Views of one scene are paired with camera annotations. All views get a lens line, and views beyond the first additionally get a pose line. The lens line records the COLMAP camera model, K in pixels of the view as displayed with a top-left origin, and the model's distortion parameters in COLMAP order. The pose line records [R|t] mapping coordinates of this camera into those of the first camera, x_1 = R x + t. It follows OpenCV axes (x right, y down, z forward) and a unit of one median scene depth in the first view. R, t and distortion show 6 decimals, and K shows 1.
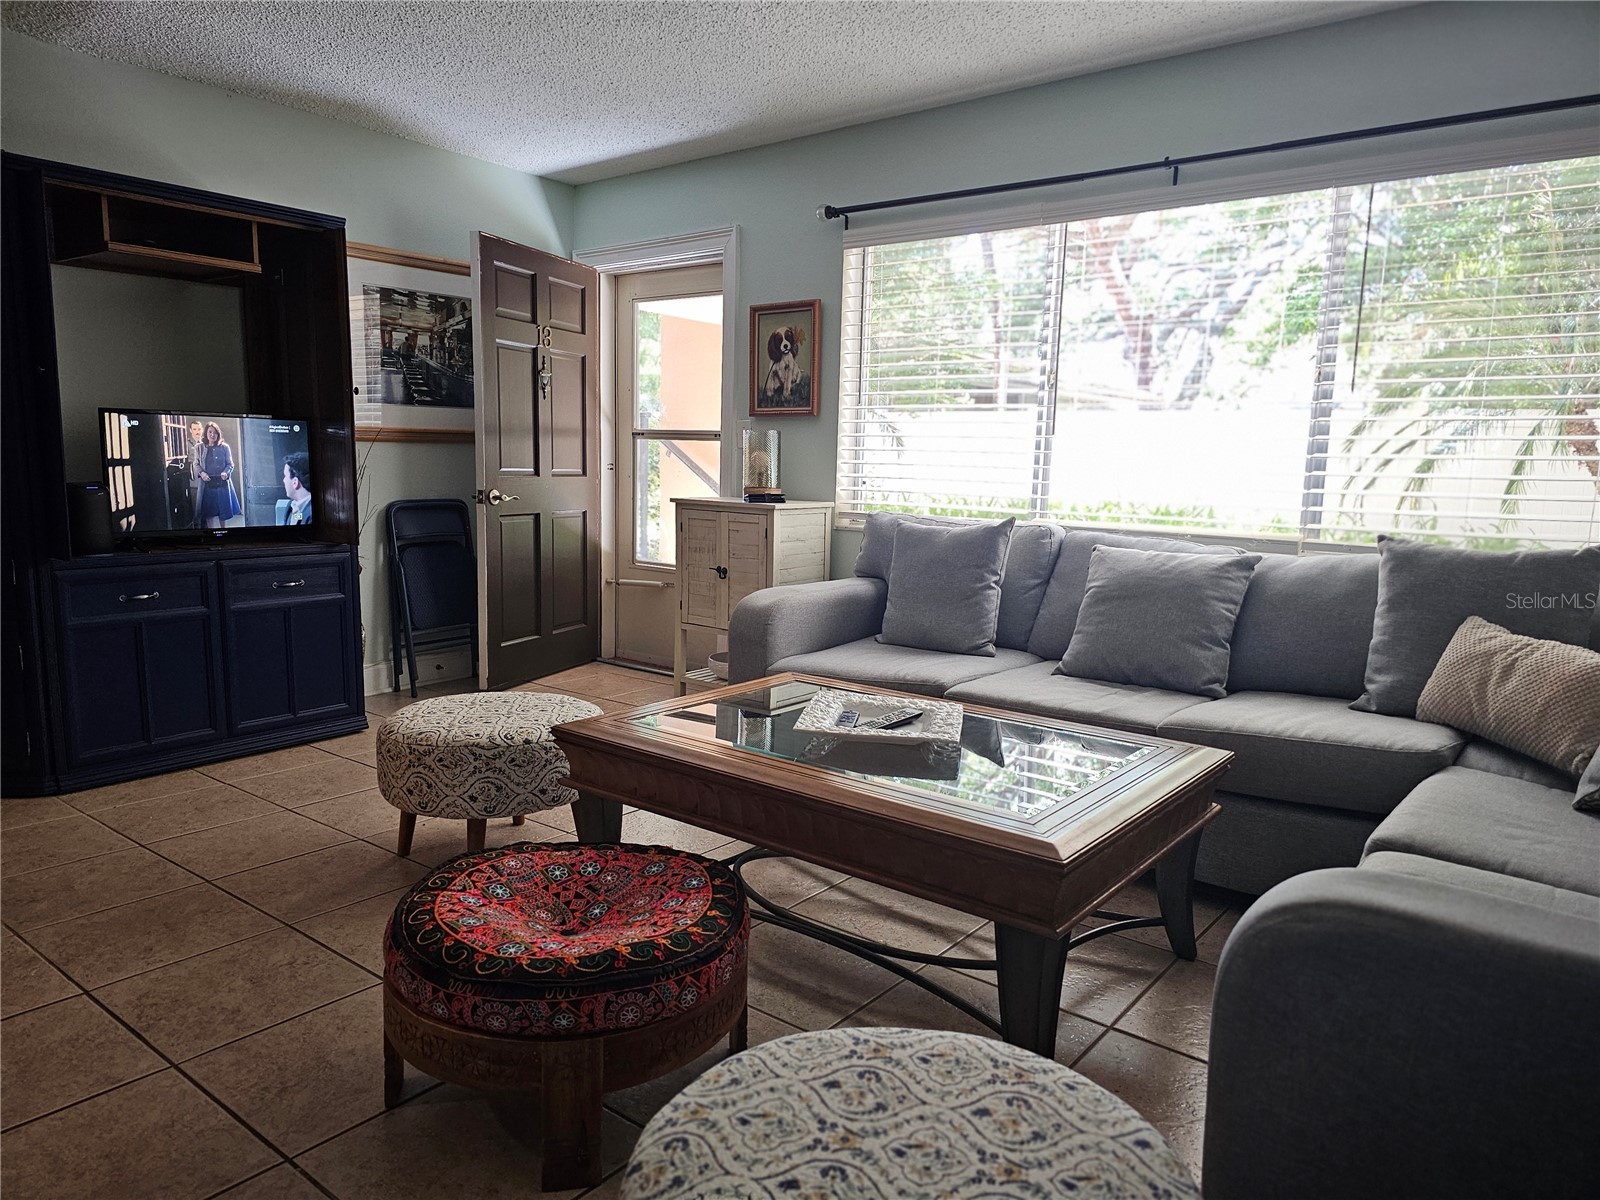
lens RADIAL K [[1074.3, 0, 860.7], [0, 1074.3, 598.7], [0, 0, 1]] dist [0.040135, -0.026117]
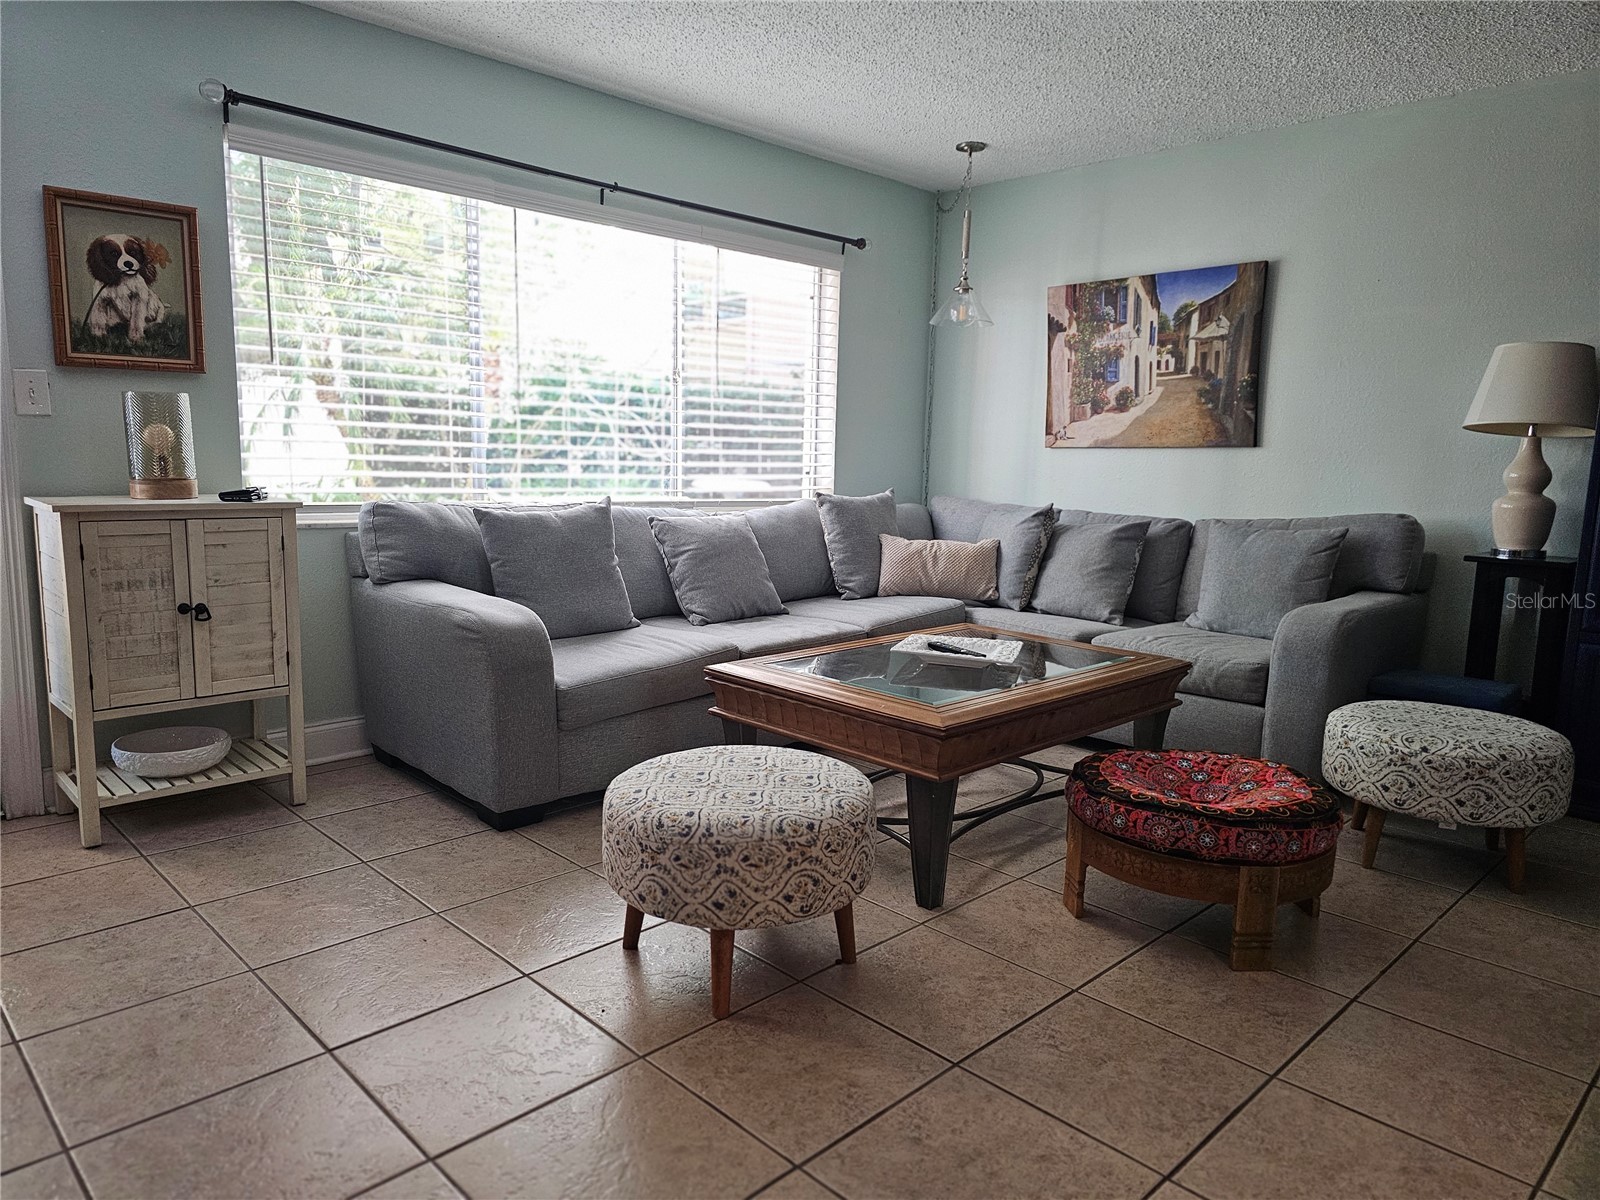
lens RADIAL K [[1074.3, 0, 755.1], [0, 1074.3, 566.8], [0, 0, 1]] dist [0.040135, -0.026117]
pose [[0.167429, -0.131306, 0.977101, -0.702535], [0.103813, 0.987929, 0.114972, -0.090456], [-0.980403, 0.082186, 0.179039, 0.535213]]
